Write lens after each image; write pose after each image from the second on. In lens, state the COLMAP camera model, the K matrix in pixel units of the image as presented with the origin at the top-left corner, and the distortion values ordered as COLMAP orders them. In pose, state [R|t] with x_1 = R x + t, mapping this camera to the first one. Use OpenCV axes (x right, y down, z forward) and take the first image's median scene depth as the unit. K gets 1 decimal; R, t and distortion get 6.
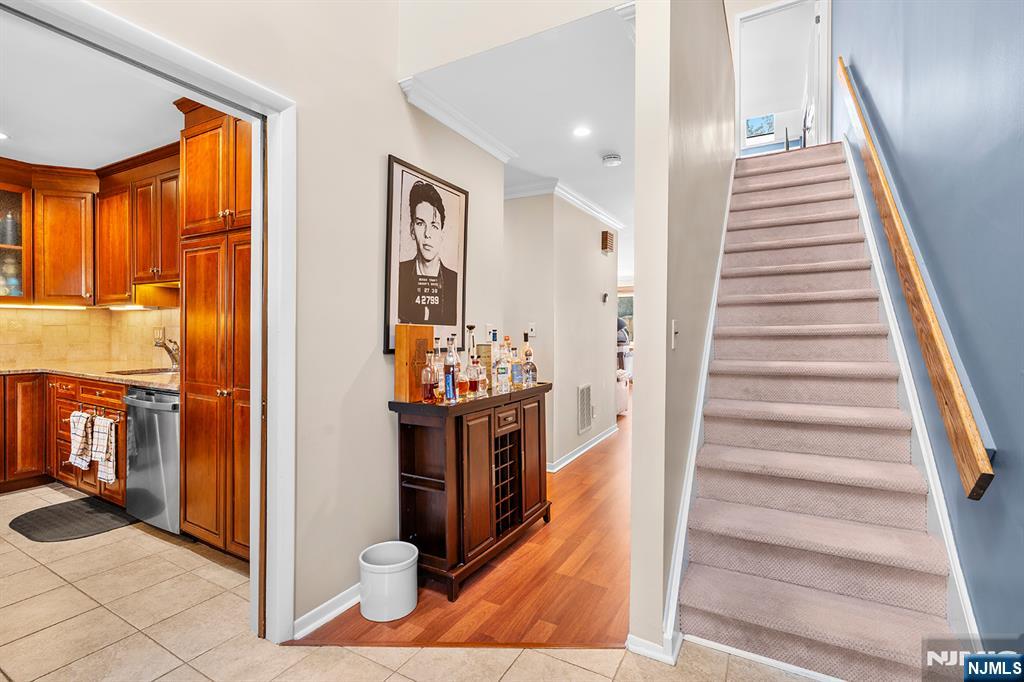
lens RADIAL K [[463.9, 0, 515.7], [0, 463.9, 333.4], [0, 0, 1]] dist [-0.007478, 0.001473]
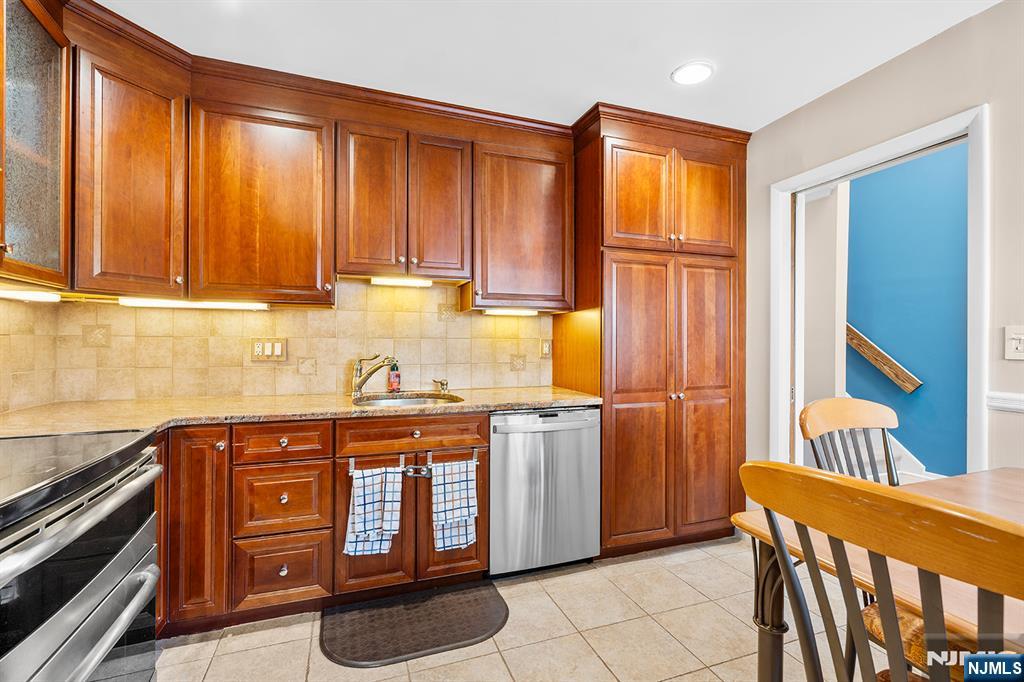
lens RADIAL K [[463.9, 0, 514.5], [0, 463.9, 342.4], [0, 0, 1]] dist [-0.007478, 0.001473]
pose [[0.654829, -0.005434, 0.755757, -1.137081], [0.009494, 0.999954, -0.001036, -0.004220], [-0.755717, 0.007854, 0.654851, 0.364790]]
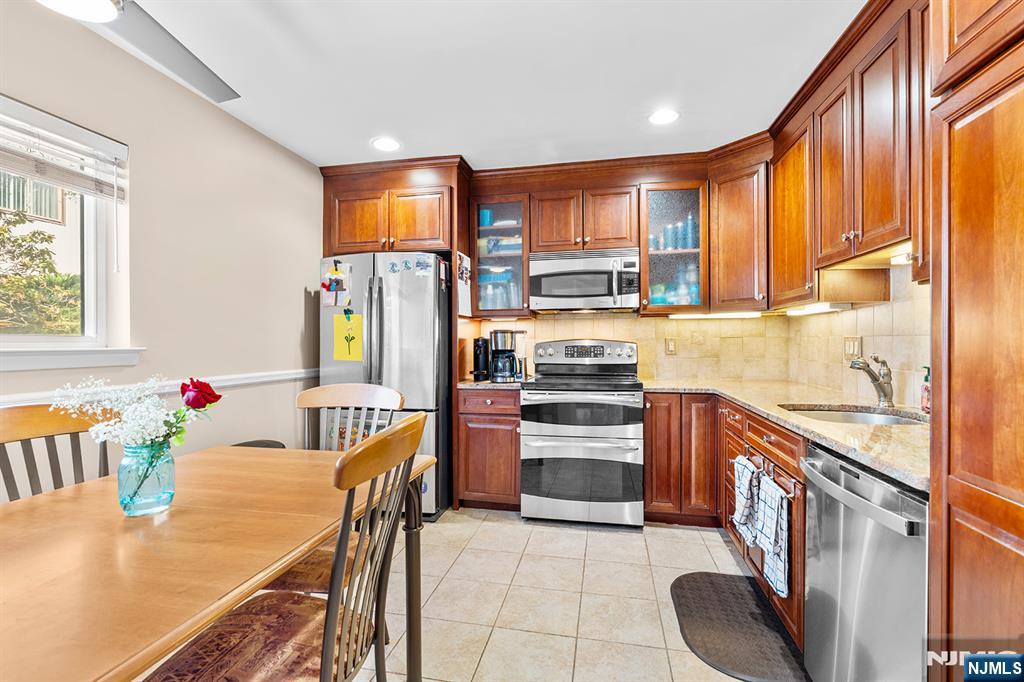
lens RADIAL K [[463.9, 0, 511.5], [0, 463.9, 343.5], [0, 0, 1]] dist [-0.007478, 0.001473]
pose [[0.295204, -0.003889, -0.955426, -0.330690], [-0.004694, 0.999974, -0.005520, 0.001293], [0.955423, 0.006115, 0.295178, 0.396363]]
